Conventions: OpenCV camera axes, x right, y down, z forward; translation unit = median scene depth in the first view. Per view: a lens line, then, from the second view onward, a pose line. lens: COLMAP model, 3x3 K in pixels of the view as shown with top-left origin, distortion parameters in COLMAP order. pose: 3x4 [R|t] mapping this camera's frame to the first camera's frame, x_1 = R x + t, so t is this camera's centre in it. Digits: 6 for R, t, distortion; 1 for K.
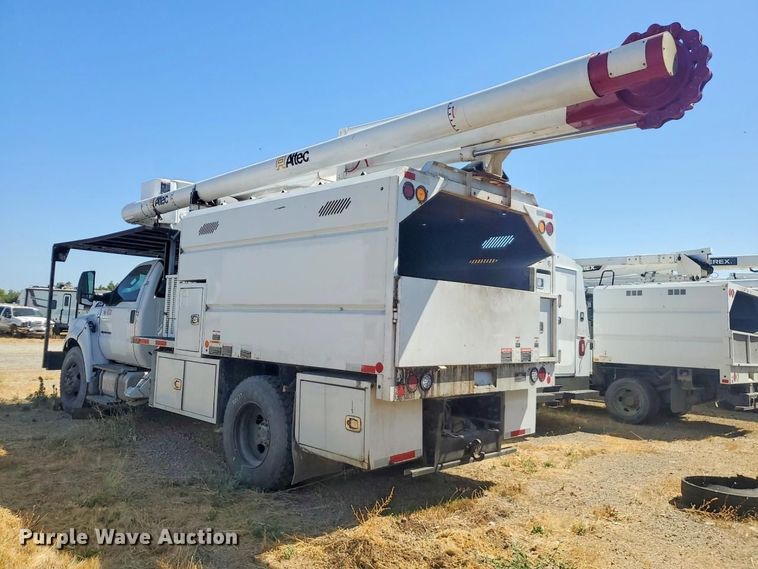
lens RADIAL K [[599.9, 0, 379.0], [0, 599.9, 284.5], [0, 0, 1]] dist [0.008865, -0.001792]
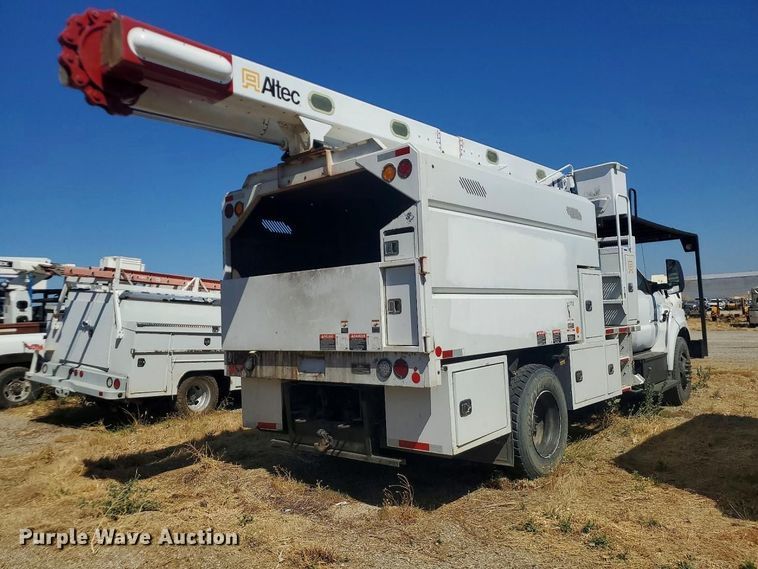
lens RADIAL K [[606.7, 0, 379.0], [0, 606.7, 284.5], [0, 0, 1]] dist [0.129904, -0.000727]
pose [[0.061324, -0.085013, -0.994491, 1.126251], [0.110189, 0.990853, -0.077907, 0.111192], [0.992017, -0.104805, 0.070130, 1.016026]]
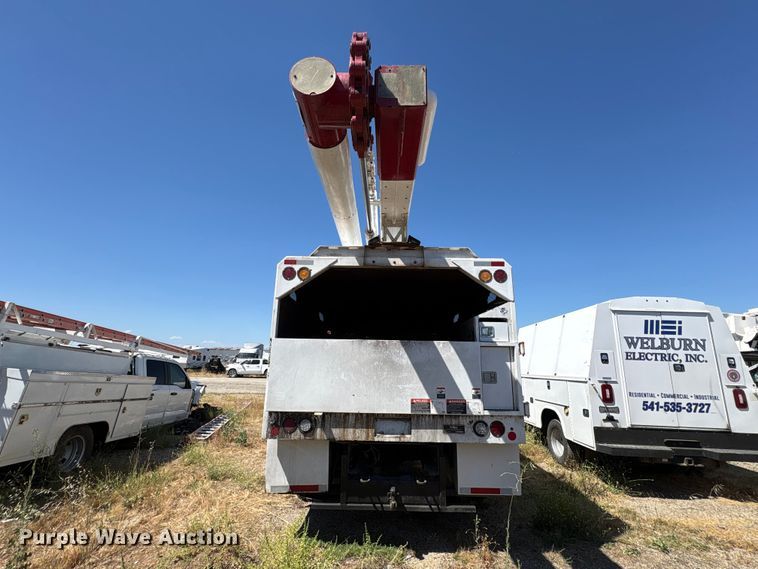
lens RADIAL K [[340.5, 0, 379.0], [0, 340.5, 284.5], [0, 0, 1]] dist [-0.001876, -0.000069]
pose [[0.701011, -0.169289, -0.692766, 0.601097], [0.055571, 0.981430, -0.183596, 0.015879], [0.710982, 0.090205, 0.697401, 0.517391]]
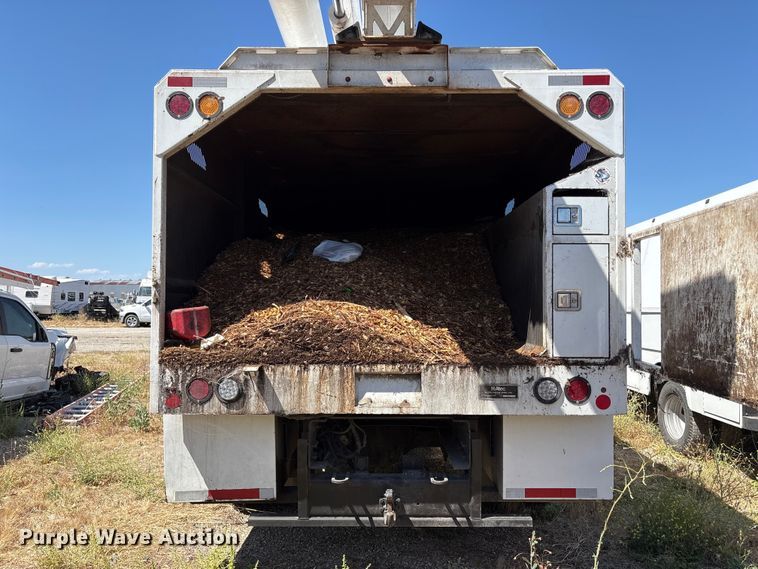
lens RADIAL K [[599.9, 0, 379.0], [0, 599.9, 284.5], [0, 0, 1]] dist [0.008865, -0.001792]
pose [[0.705906, -0.033718, -0.707503, 0.569876], [0.069225, 0.997369, 0.021537, 0.038015], [0.704915, -0.064180, 0.706382, 0.564111]]
